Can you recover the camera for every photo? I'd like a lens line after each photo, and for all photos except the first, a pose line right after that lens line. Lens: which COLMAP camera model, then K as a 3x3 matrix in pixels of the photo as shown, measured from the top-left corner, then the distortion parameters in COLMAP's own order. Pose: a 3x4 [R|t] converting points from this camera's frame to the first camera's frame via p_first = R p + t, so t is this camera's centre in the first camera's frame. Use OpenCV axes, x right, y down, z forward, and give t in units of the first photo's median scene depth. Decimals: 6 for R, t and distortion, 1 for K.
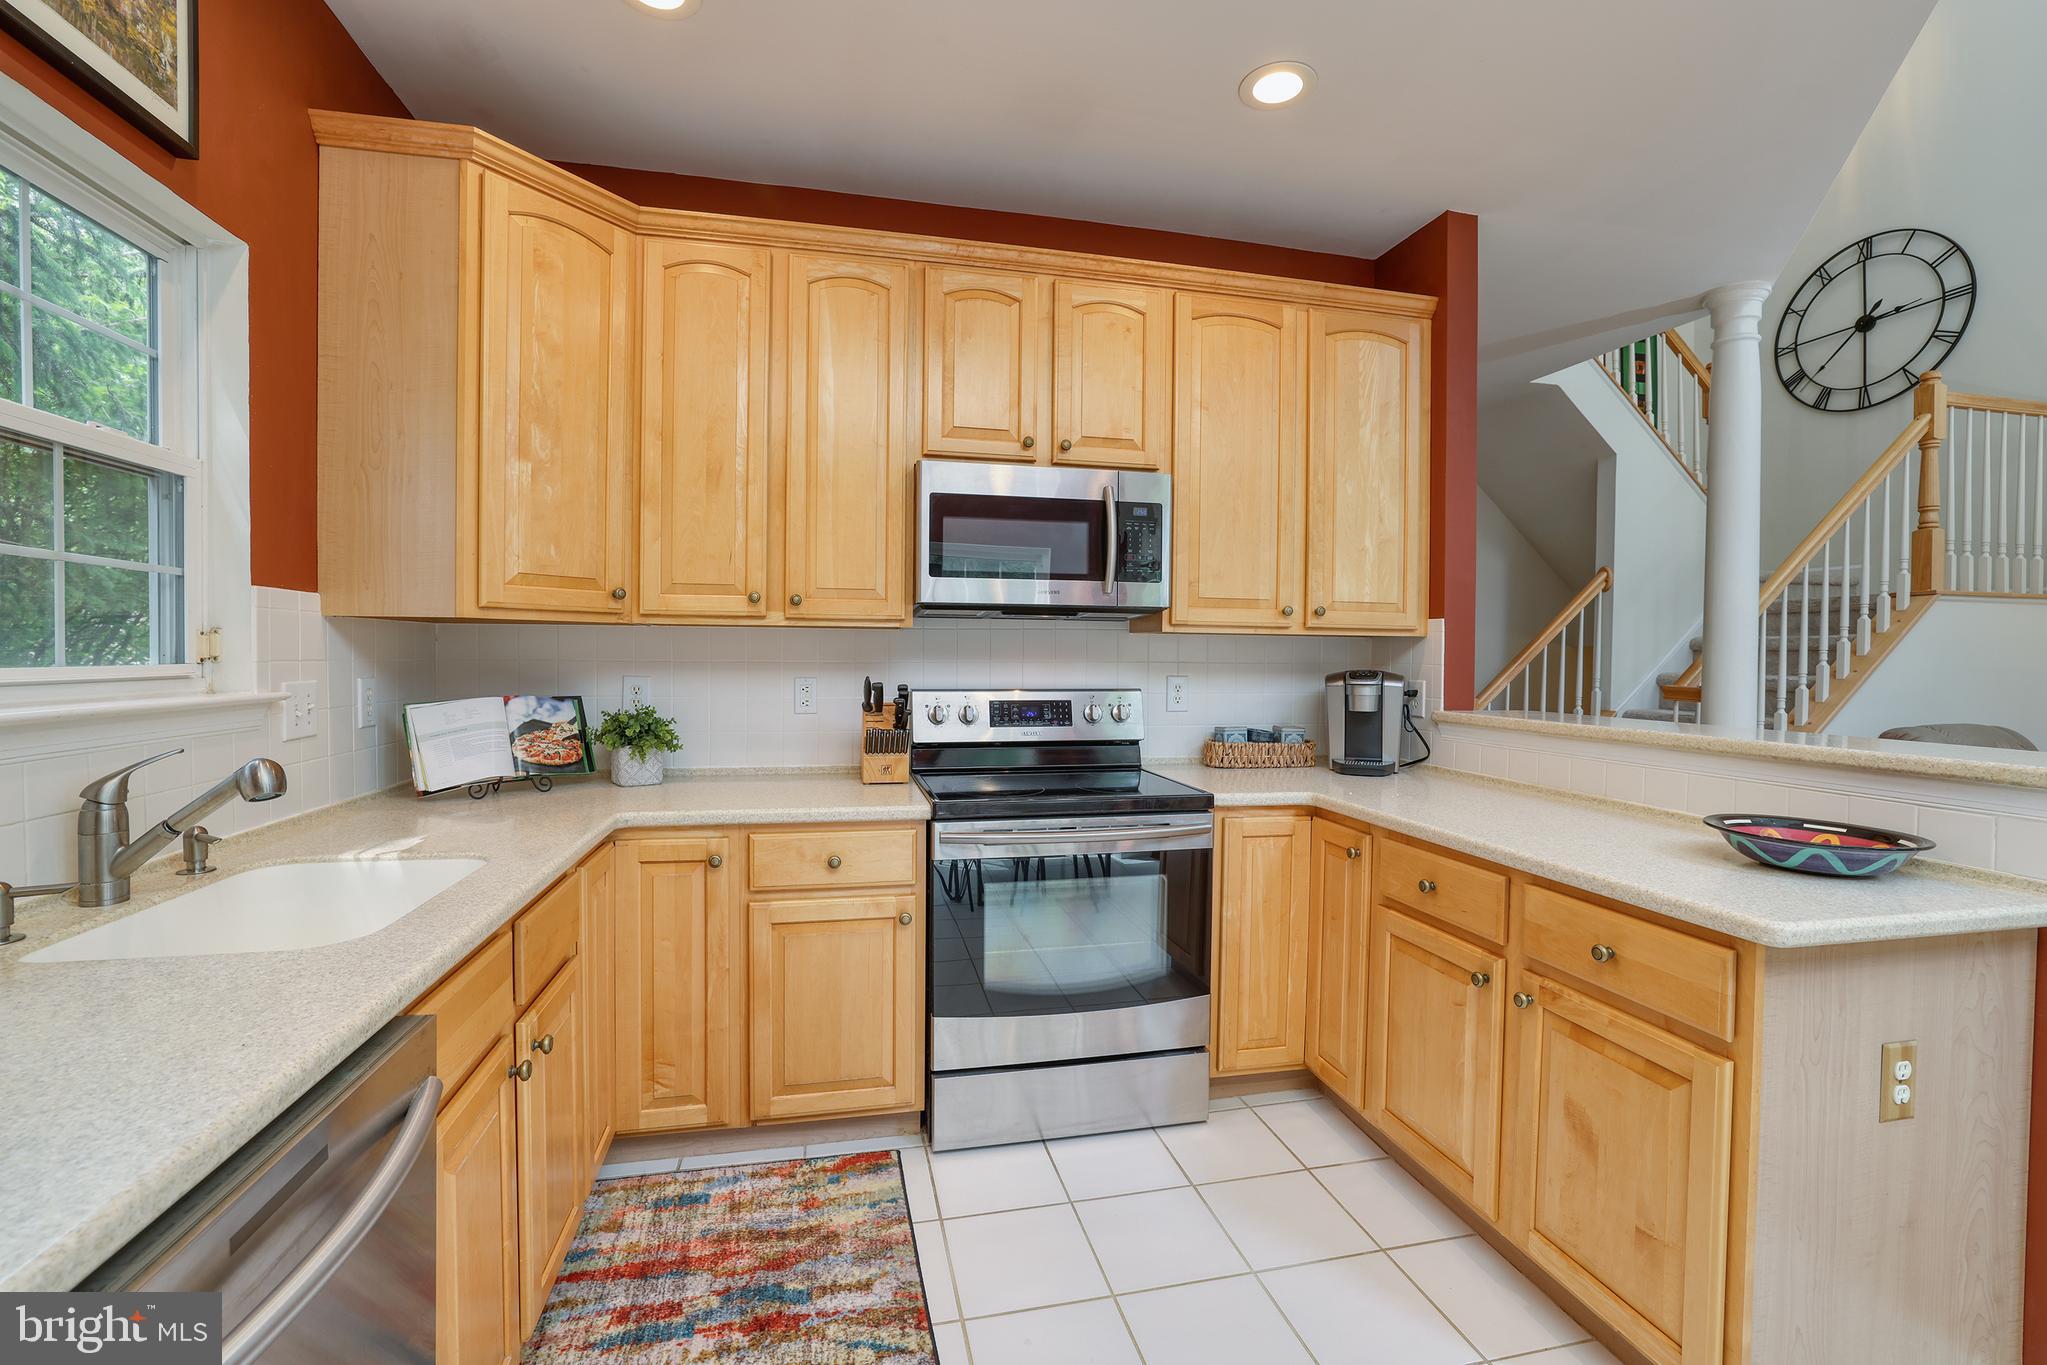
lens RADIAL K [[873.0, 0, 1015.6], [0, 873.0, 676.9], [0, 0, 1]] dist [-0.041816, 0.012707]
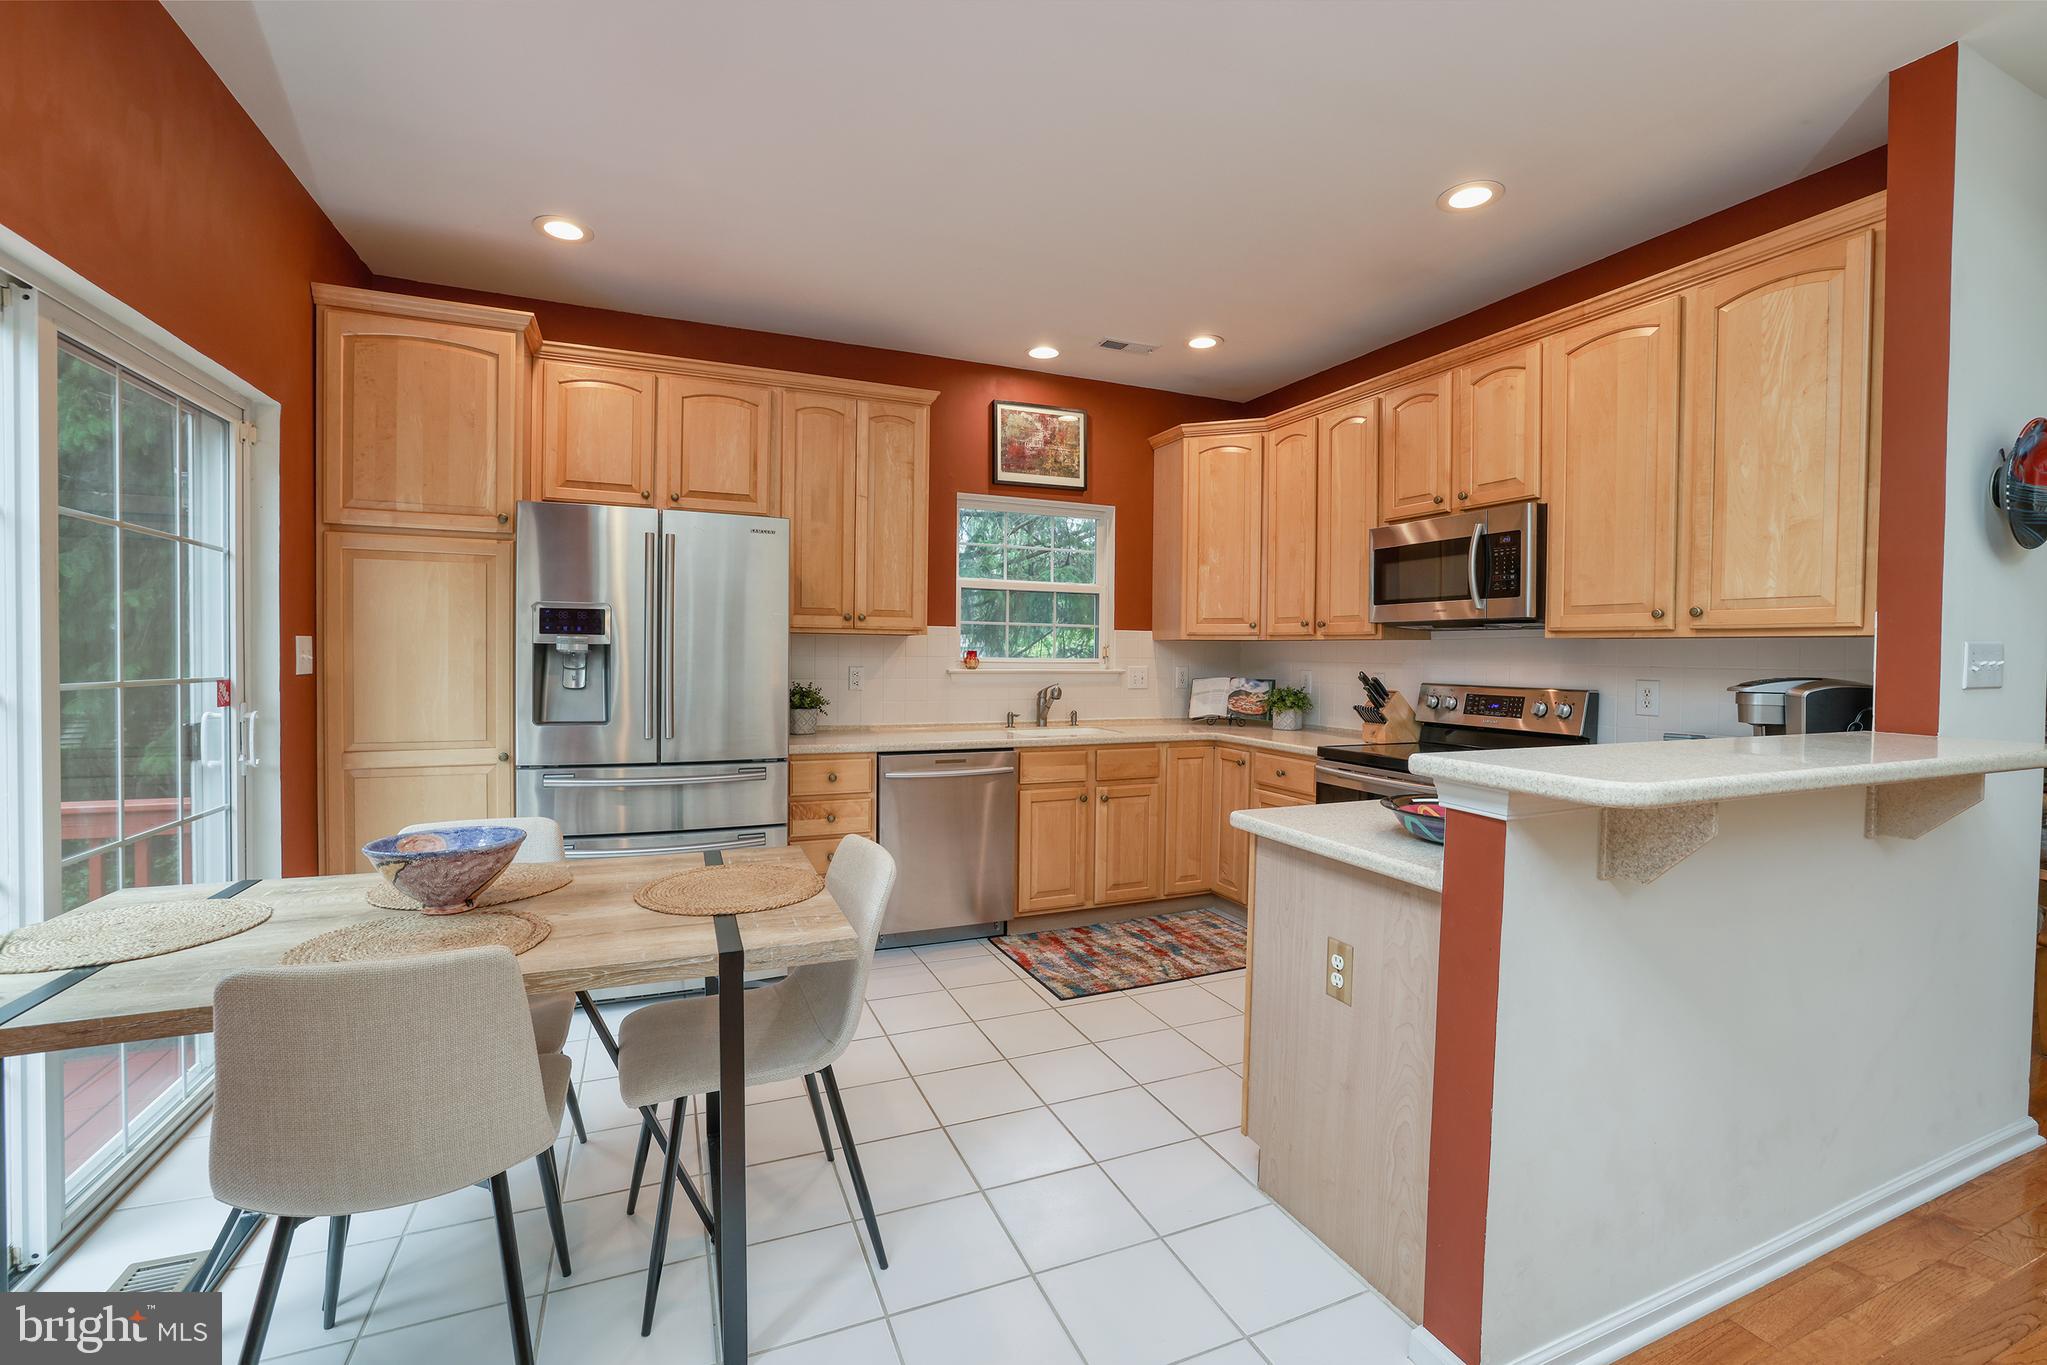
lens RADIAL K [[873.0, 0, 1024.3], [0, 873.0, 690.8], [0, 0, 1]] dist [-0.041816, 0.012707]
pose [[0.177371, 0.035333, -0.983510, 1.091295], [-0.040135, 0.998784, 0.028644, 0.011774], [0.983325, 0.034393, 0.178573, 0.126220]]
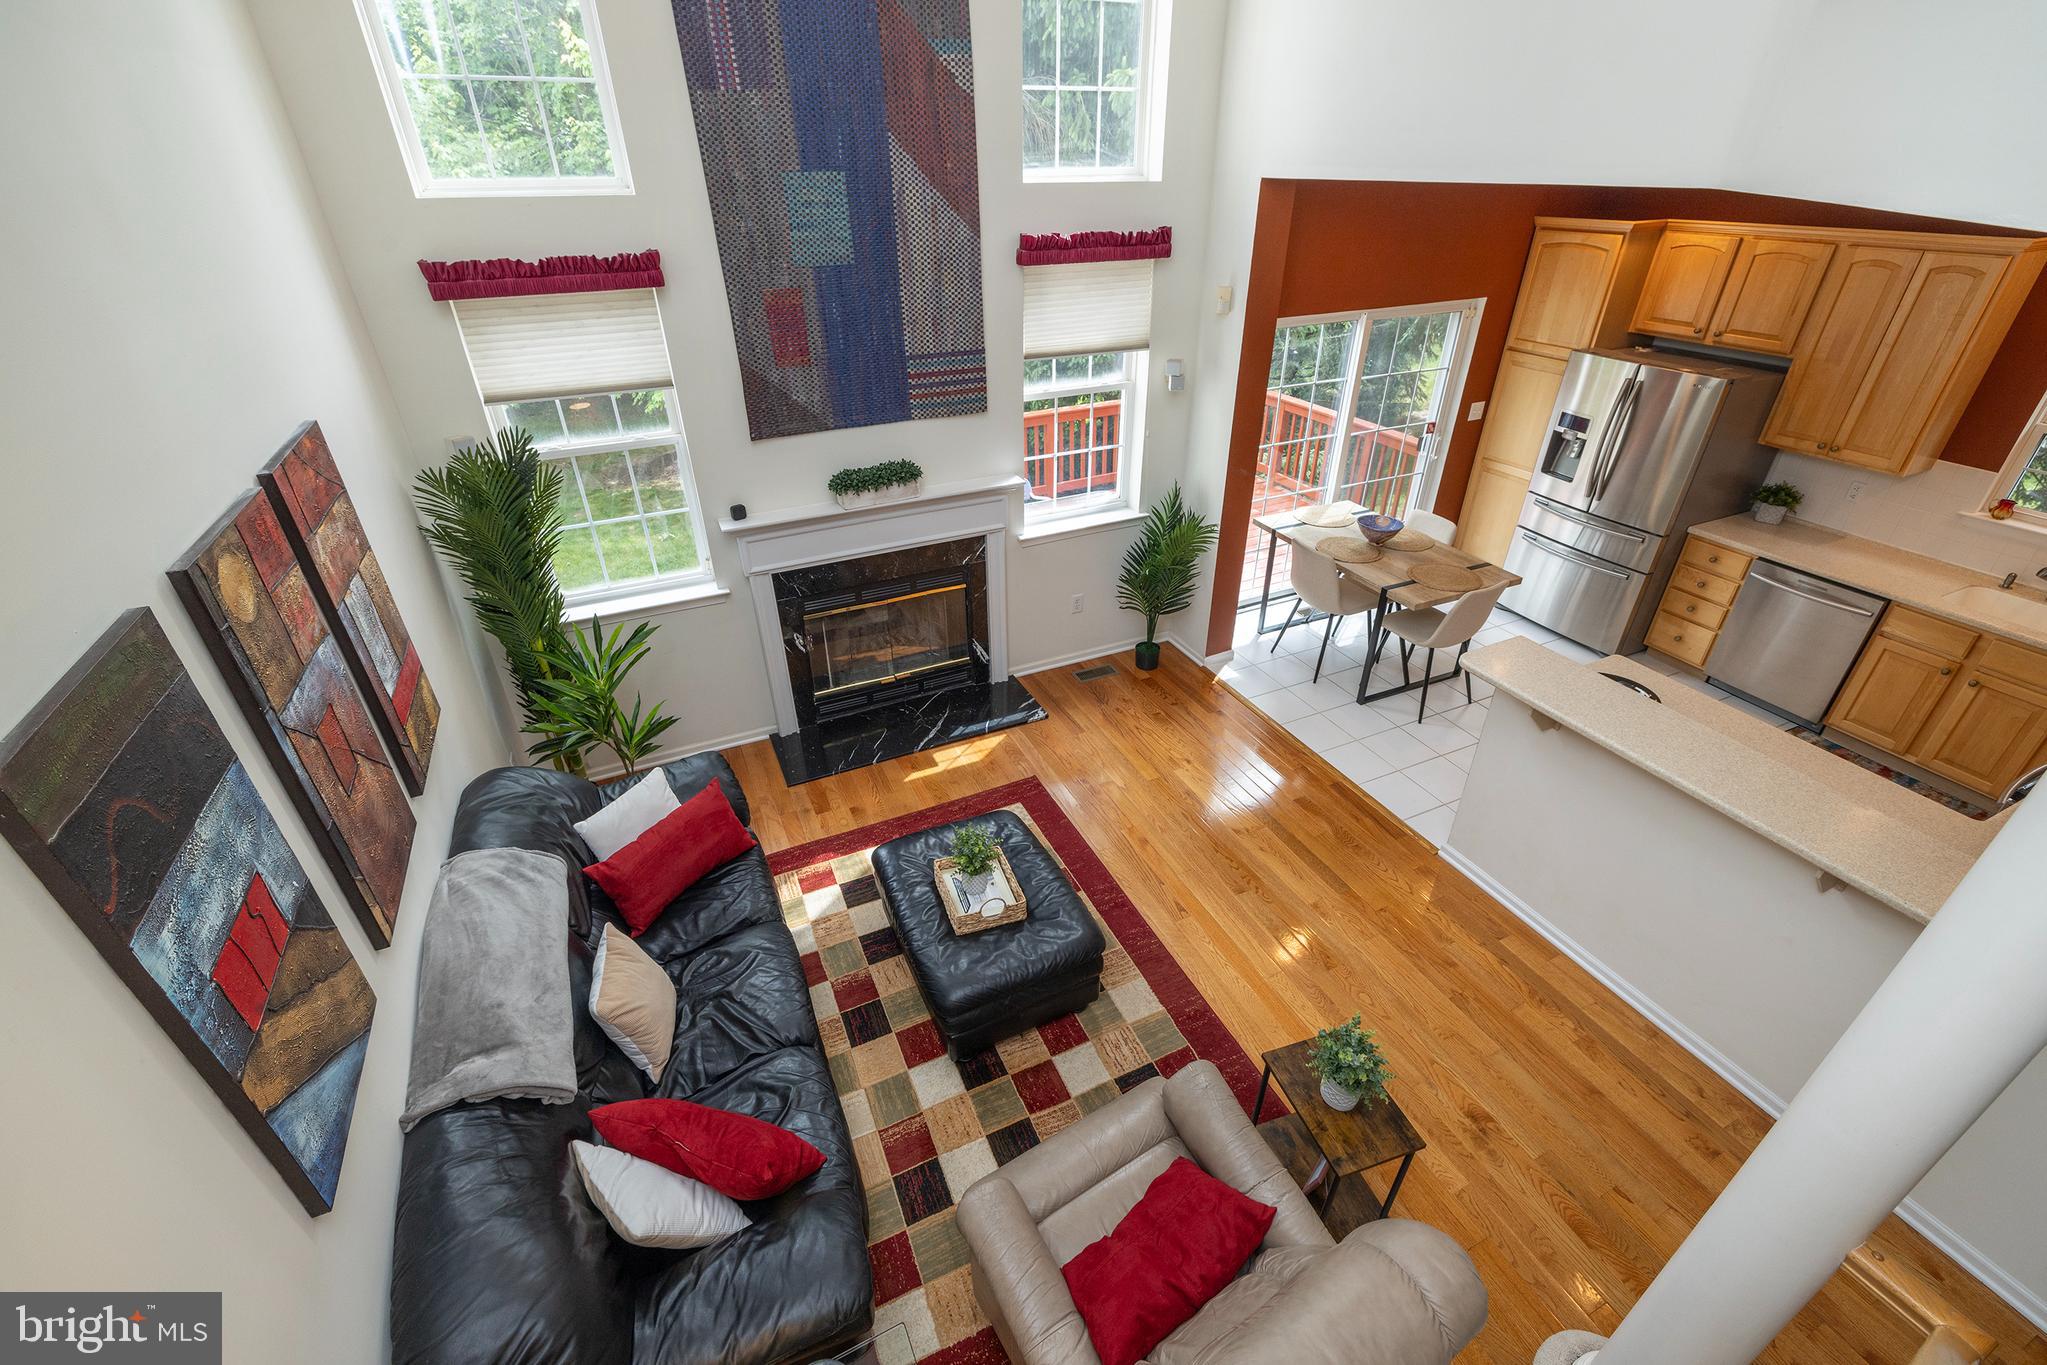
lens RADIAL K [[873.0, 0, 1037.1], [0, 873.0, 667.4], [0, 0, 1]] dist [-0.041816, 0.012707]
pose [[-0.973048, 0.115577, -0.199550, 1.573240], [-0.007966, 0.847972, 0.529981, -0.583469], [0.230466, 0.517286, -0.824197, 1.390302]]
